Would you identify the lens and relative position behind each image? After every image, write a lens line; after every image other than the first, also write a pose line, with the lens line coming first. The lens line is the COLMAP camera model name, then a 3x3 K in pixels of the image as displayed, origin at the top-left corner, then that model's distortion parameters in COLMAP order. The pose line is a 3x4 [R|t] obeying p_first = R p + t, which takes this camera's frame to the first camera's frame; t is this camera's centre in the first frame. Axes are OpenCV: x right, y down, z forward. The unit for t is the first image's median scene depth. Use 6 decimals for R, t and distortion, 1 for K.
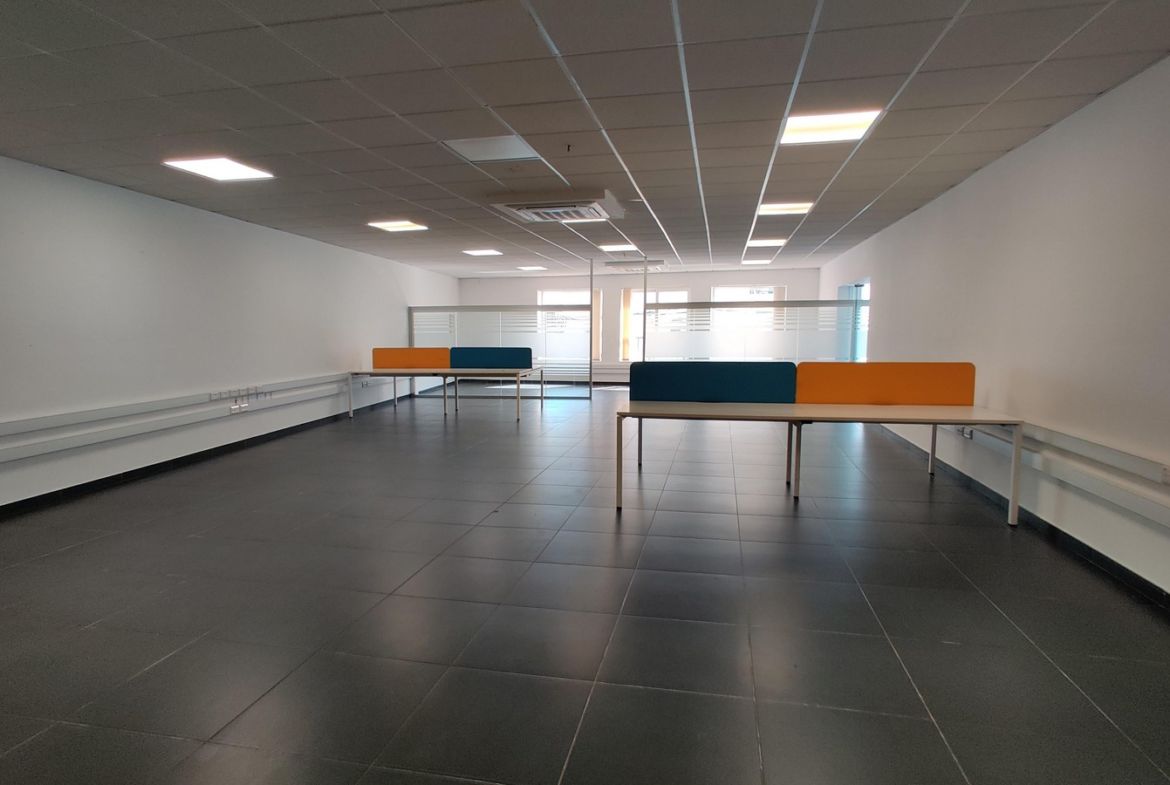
lens RADIAL K [[631.1, 0, 587.0], [0, 631.1, 389.3], [0, 0, 1]] dist [0.002612, 0.009090]
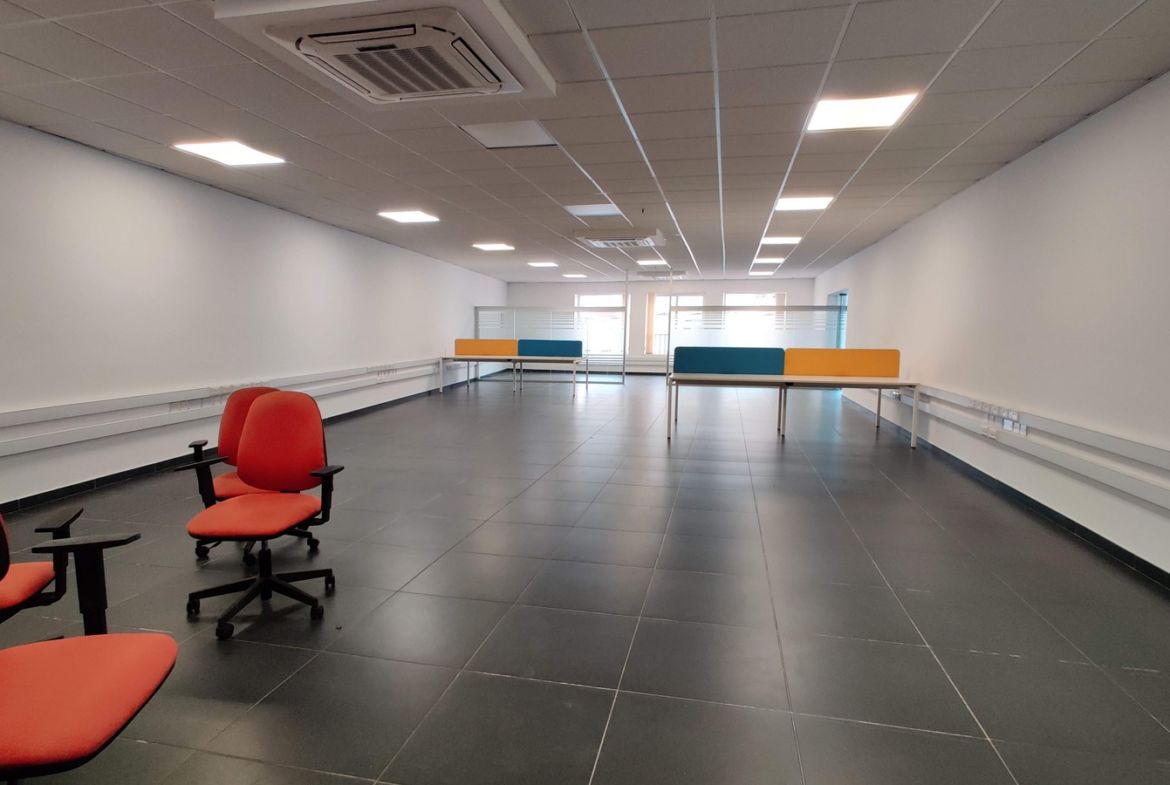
lens RADIAL K [[631.1, 0, 586.5], [0, 631.1, 389.0], [0, 0, 1]] dist [0.002612, 0.009090]
pose [[0.999830, 0.015506, -0.009930, -0.070160], [-0.015515, 0.999879, -0.000765, 0.034888], [0.009917, 0.000919, 0.999950, -0.285644]]
